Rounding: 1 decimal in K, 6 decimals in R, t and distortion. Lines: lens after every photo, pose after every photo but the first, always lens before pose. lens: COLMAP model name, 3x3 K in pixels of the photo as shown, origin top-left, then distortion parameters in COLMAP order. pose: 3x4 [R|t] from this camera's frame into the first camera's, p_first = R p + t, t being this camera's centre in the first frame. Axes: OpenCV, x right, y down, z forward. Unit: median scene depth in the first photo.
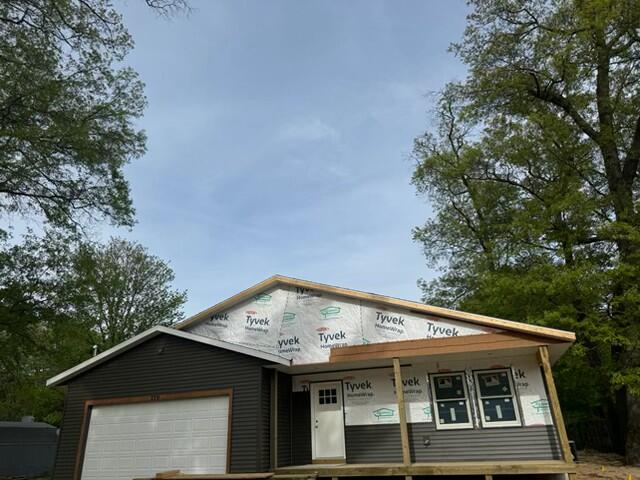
lens RADIAL K [[442.0, 0, 318.8], [0, 442.0, 236.6], [0, 0, 1]] dist [0.147982, -0.266363]
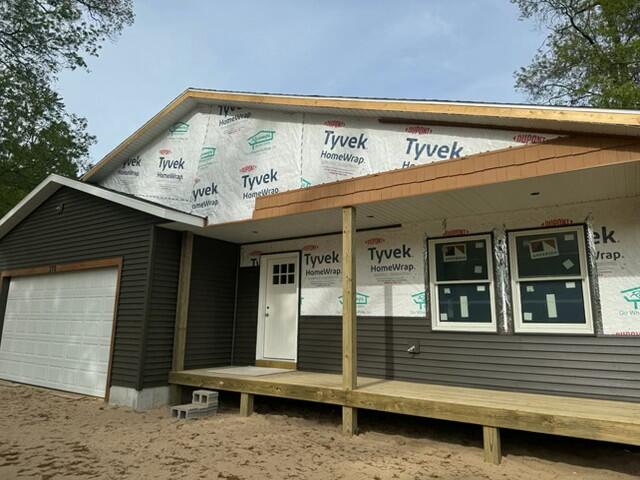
lens RADIAL K [[442.0, 0, 318.8], [0, 442.0, 236.6], [0, 0, 1]] dist [0.147982, -0.266363]
pose [[0.965199, 0.002009, -0.261507, 0.264306], [0.059327, 0.972217, 0.226439, 0.170037], [0.254697, -0.234073, 0.938264, 0.444120]]
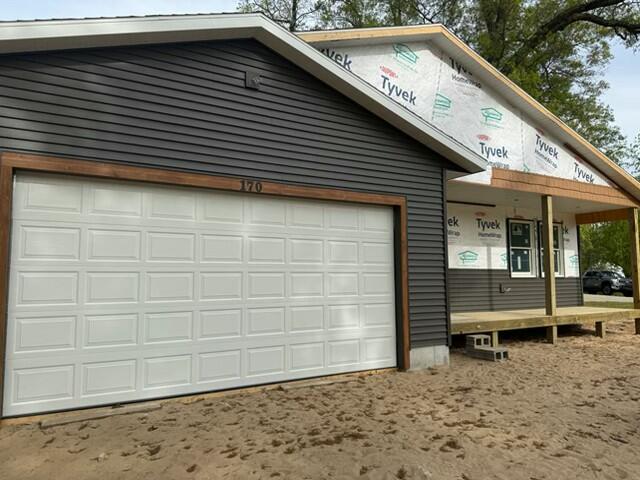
lens RADIAL K [[442.0, 0, 318.8], [0, 442.0, 236.6], [0, 0, 1]] dist [0.147982, -0.266363]
pose [[0.651194, 0.100766, 0.752192, -0.656184], [-0.328915, 0.930694, 0.160072, 0.326071], [-0.683931, -0.351645, 0.639206, 0.697767]]
